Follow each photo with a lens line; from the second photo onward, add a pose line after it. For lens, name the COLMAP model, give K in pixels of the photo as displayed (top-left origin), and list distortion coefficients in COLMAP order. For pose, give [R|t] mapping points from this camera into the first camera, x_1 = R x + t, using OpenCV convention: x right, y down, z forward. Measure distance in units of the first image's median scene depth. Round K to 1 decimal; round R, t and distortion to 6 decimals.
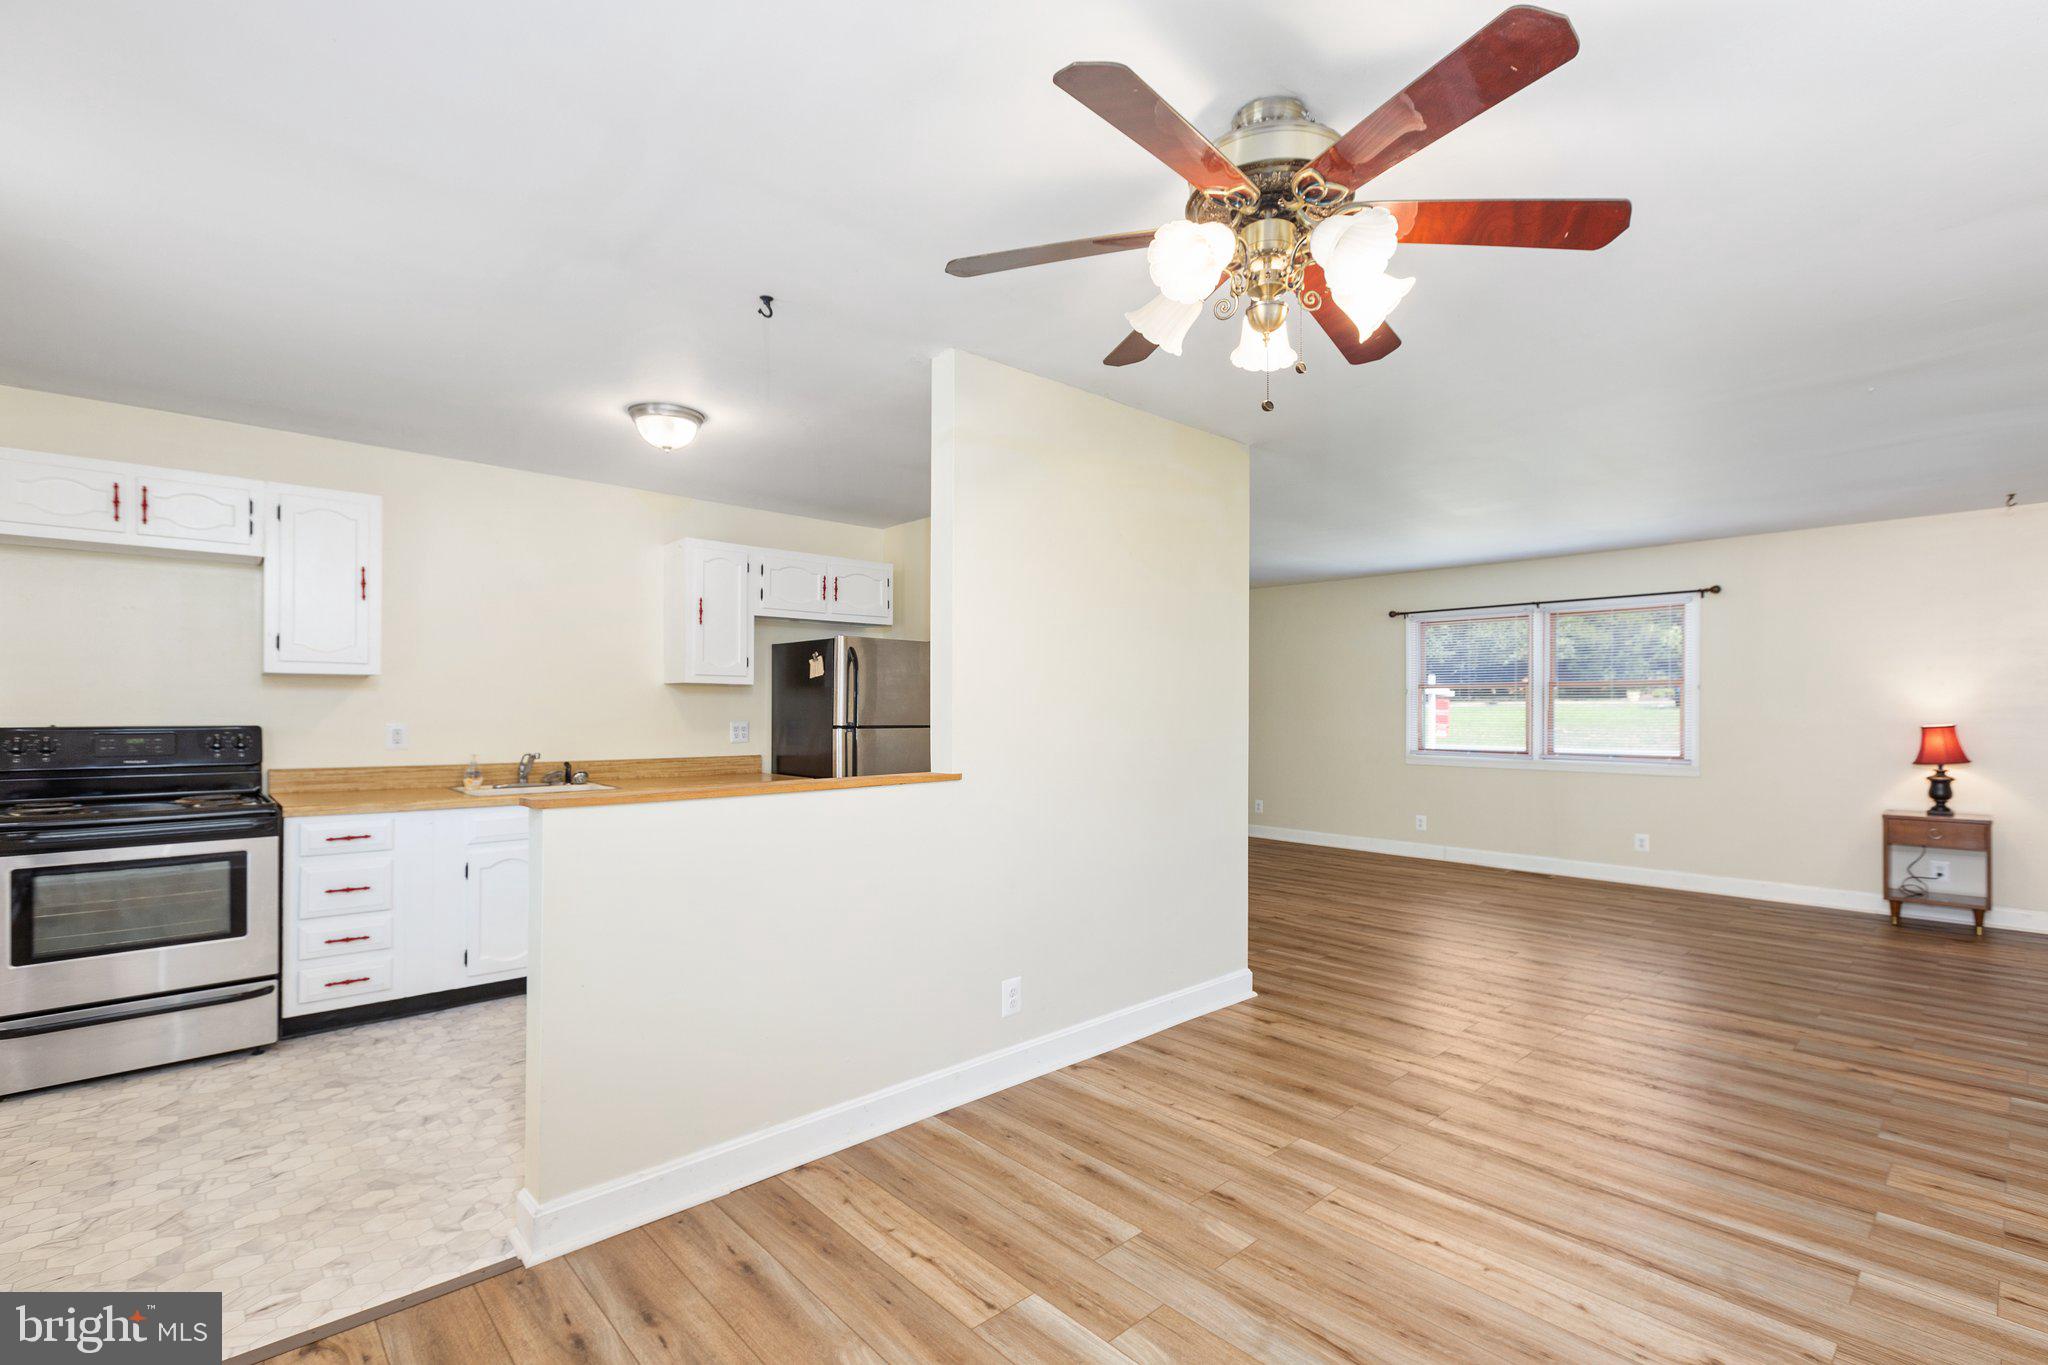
lens RADIAL K [[919.8, 0, 1038.7], [0, 919.8, 710.3], [0, 0, 1]] dist [0.004039, -0.001648]
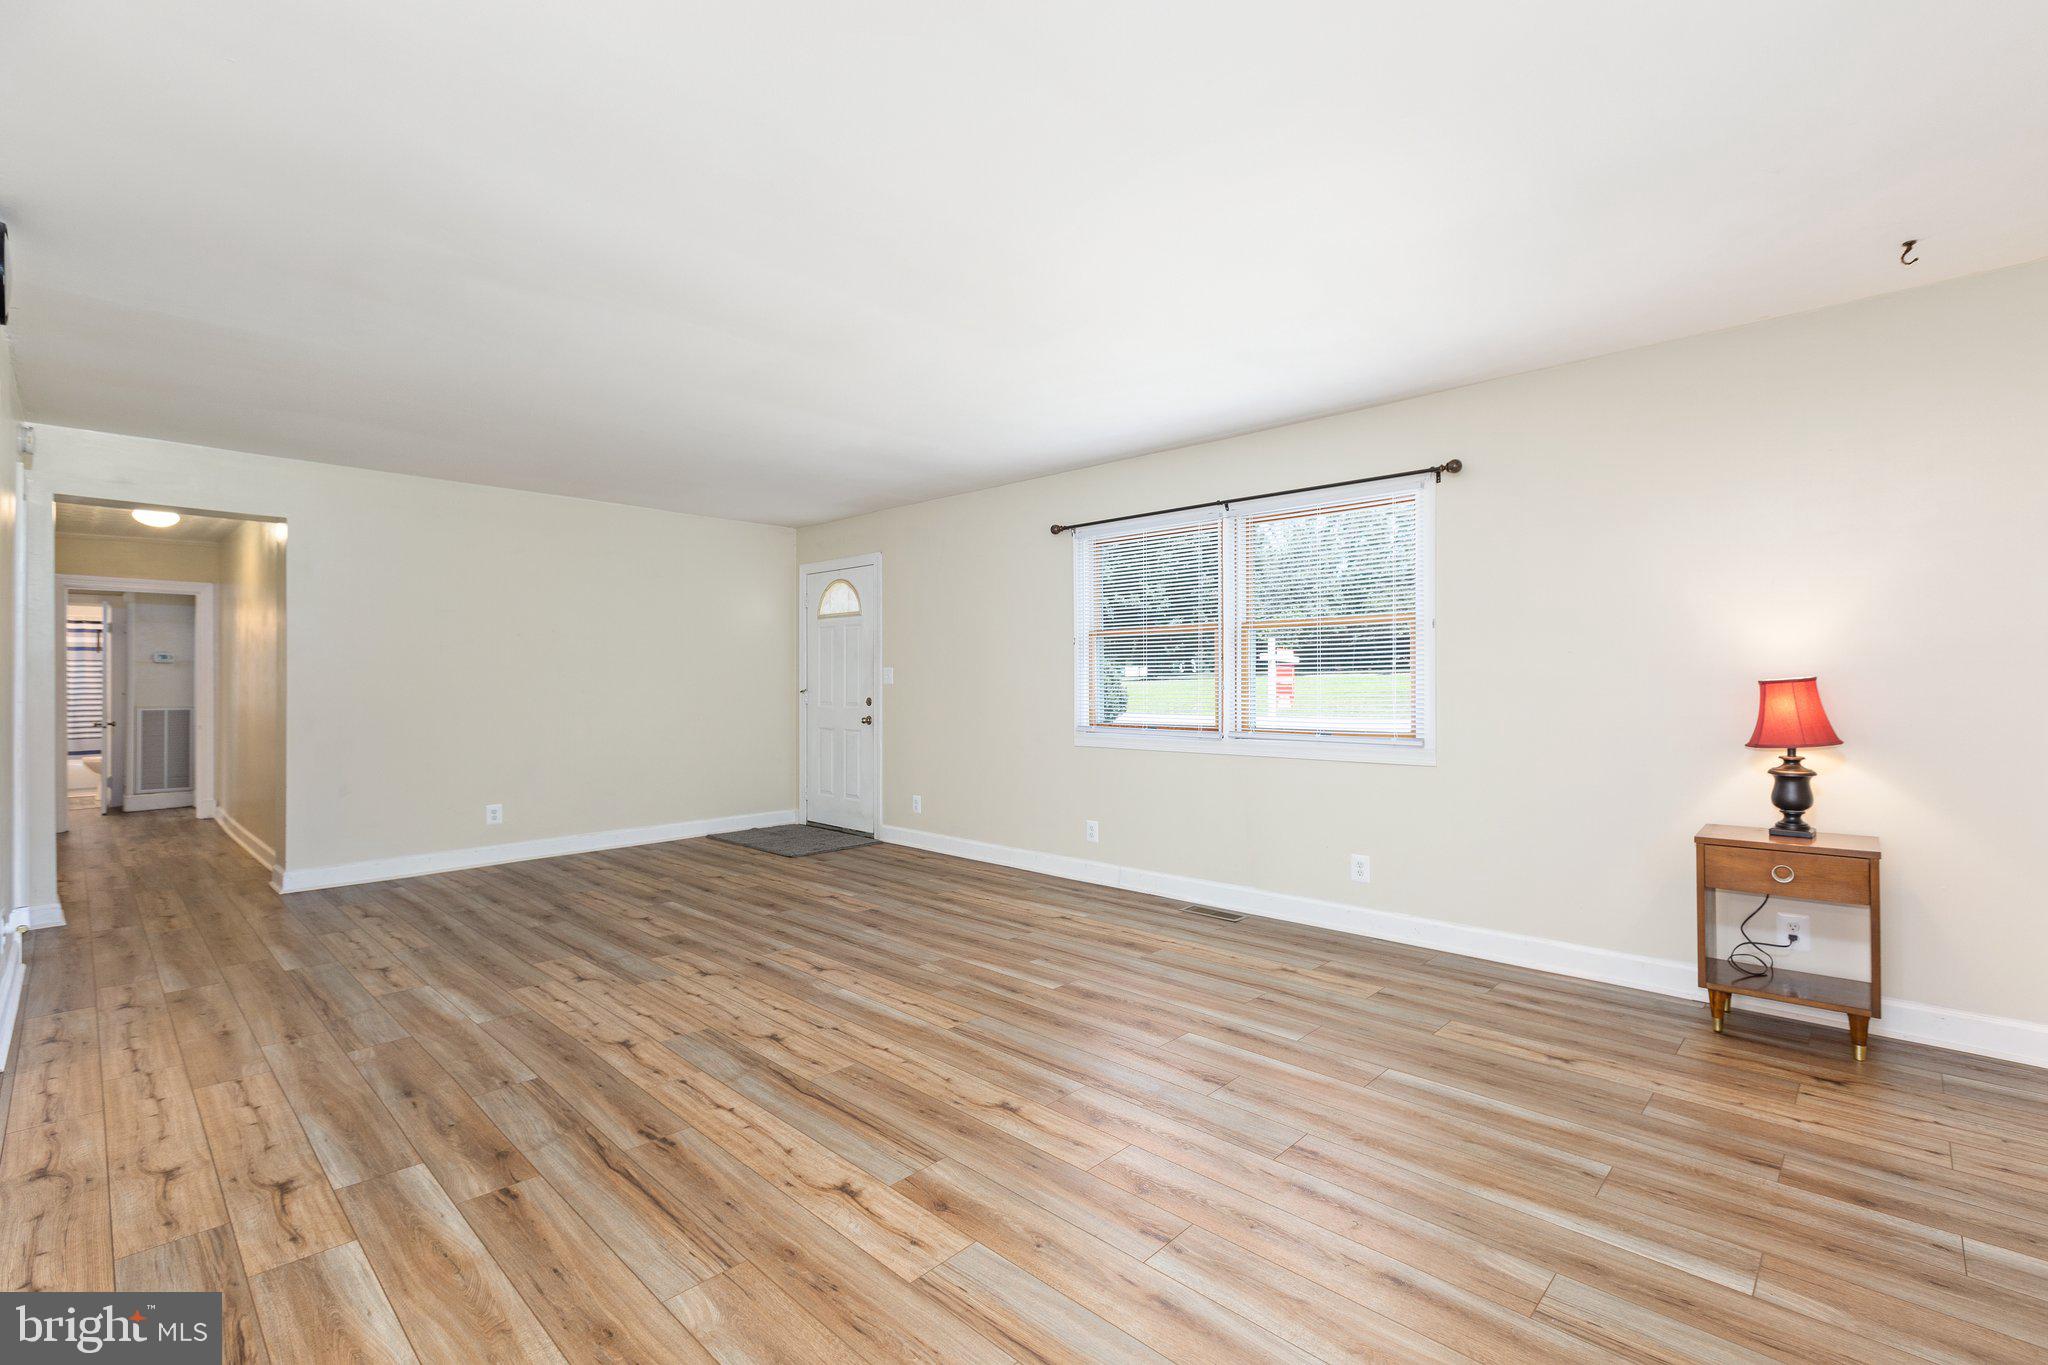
lens RADIAL K [[919.8, 0, 1033.5], [0, 919.8, 672.0], [0, 0, 1]] dist [0.004039, -0.001648]
pose [[0.997691, -0.002691, 0.067857, 0.513818], [0.003711, 0.999882, -0.014907, 0.021090], [-0.067809, 0.015124, 0.997584, 0.503873]]
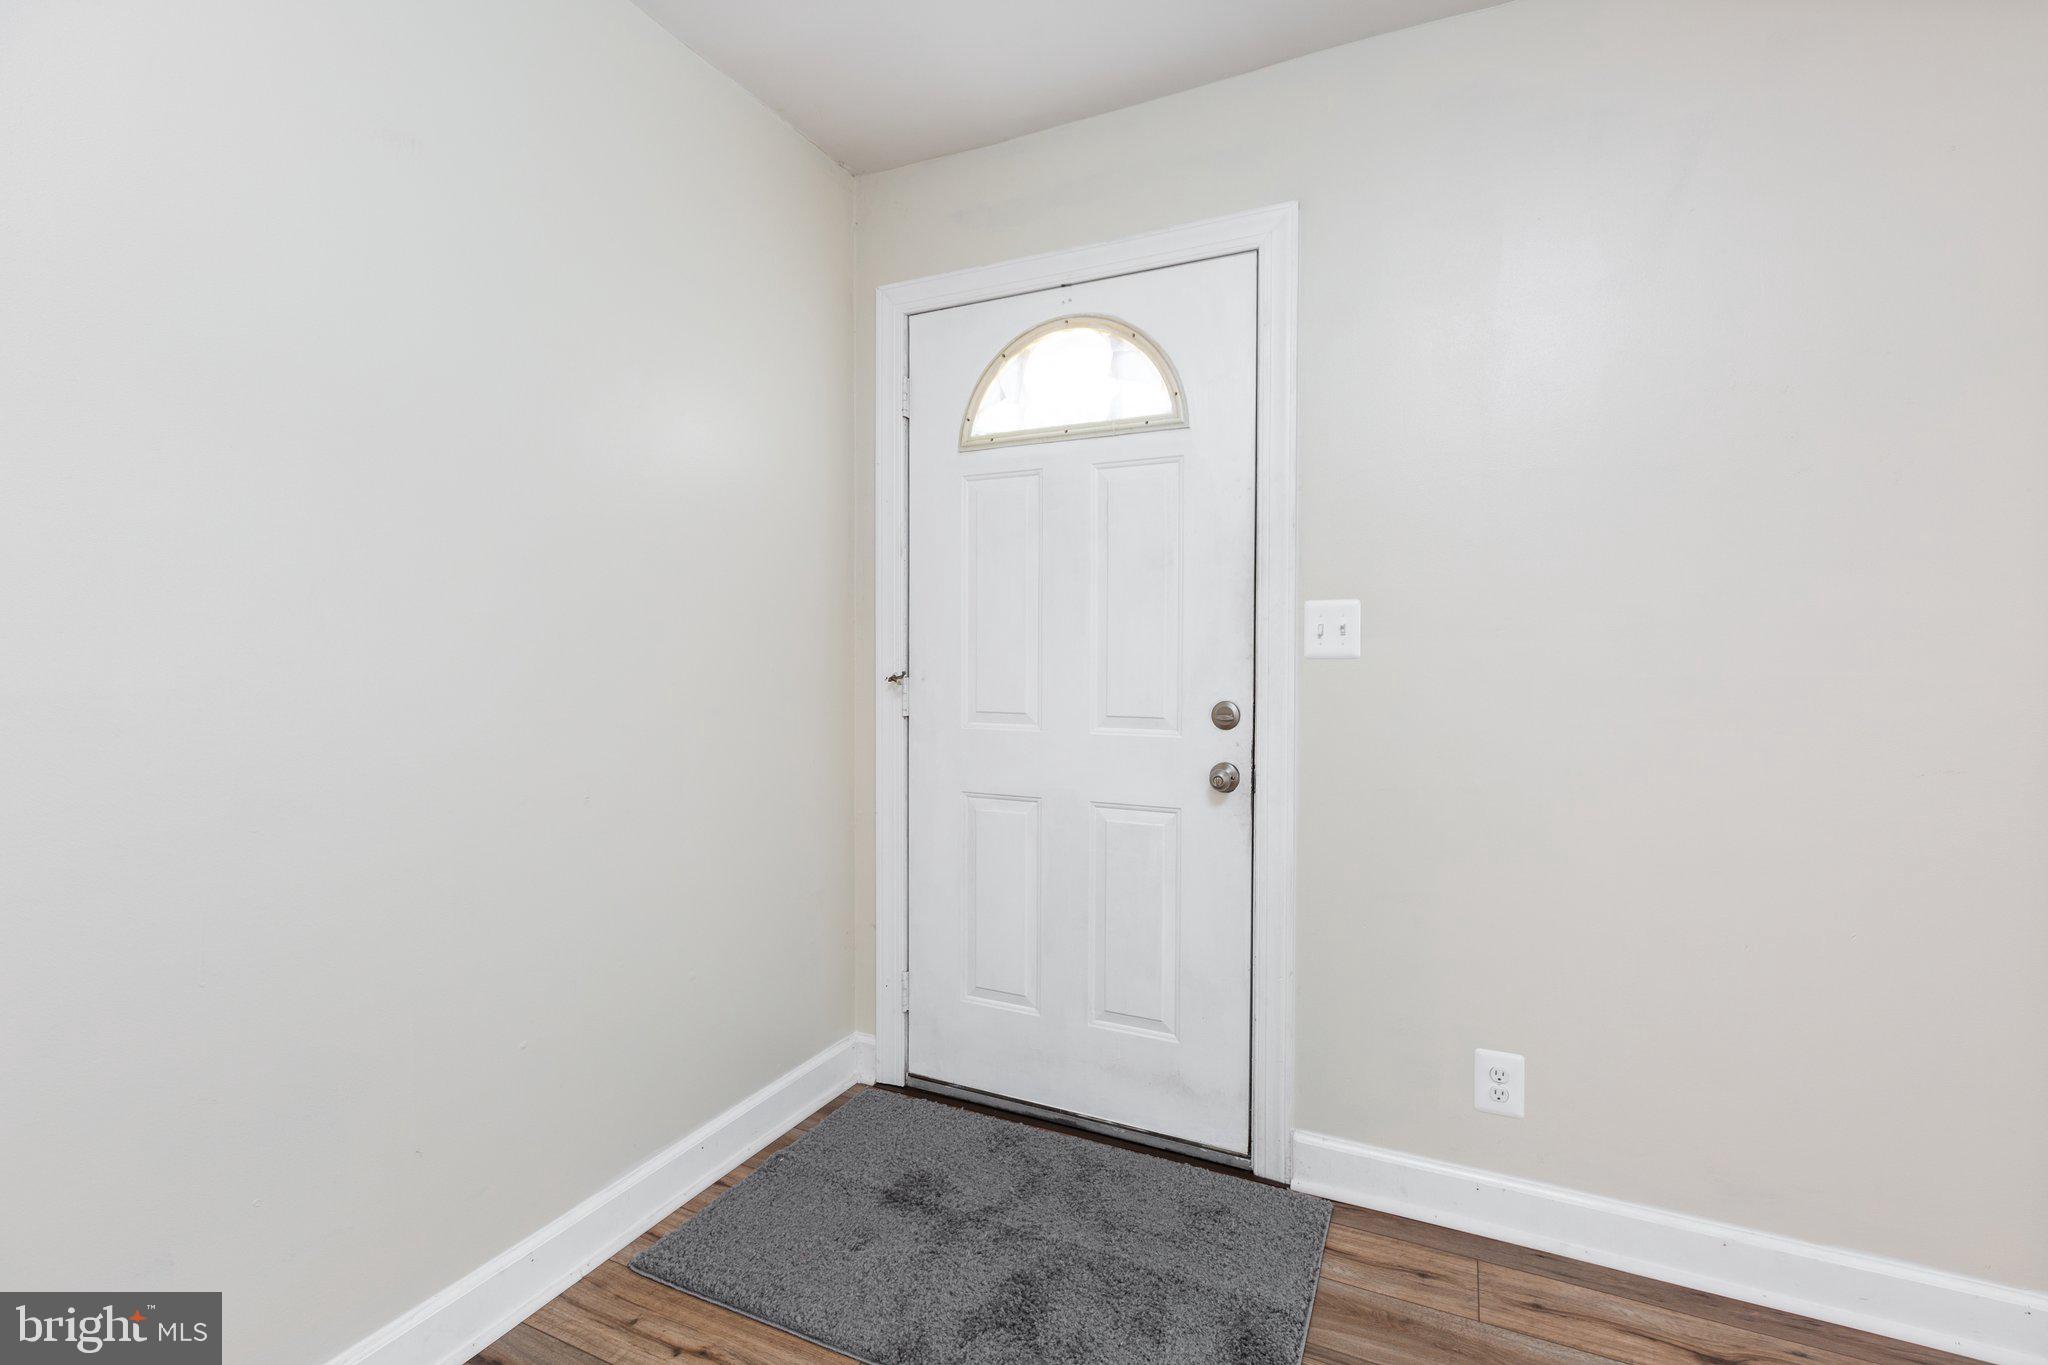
lens RADIAL K [[919.8, 0, 1024.6], [0, 919.8, 669.5], [0, 0, 1]] dist [0.004039, -0.001648]
pose [[0.932119, -0.005838, 0.362105, 0.135029], [0.000429, 0.999887, 0.015014, 0.017000], [-0.362152, -0.013839, 0.932016, 1.532490]]
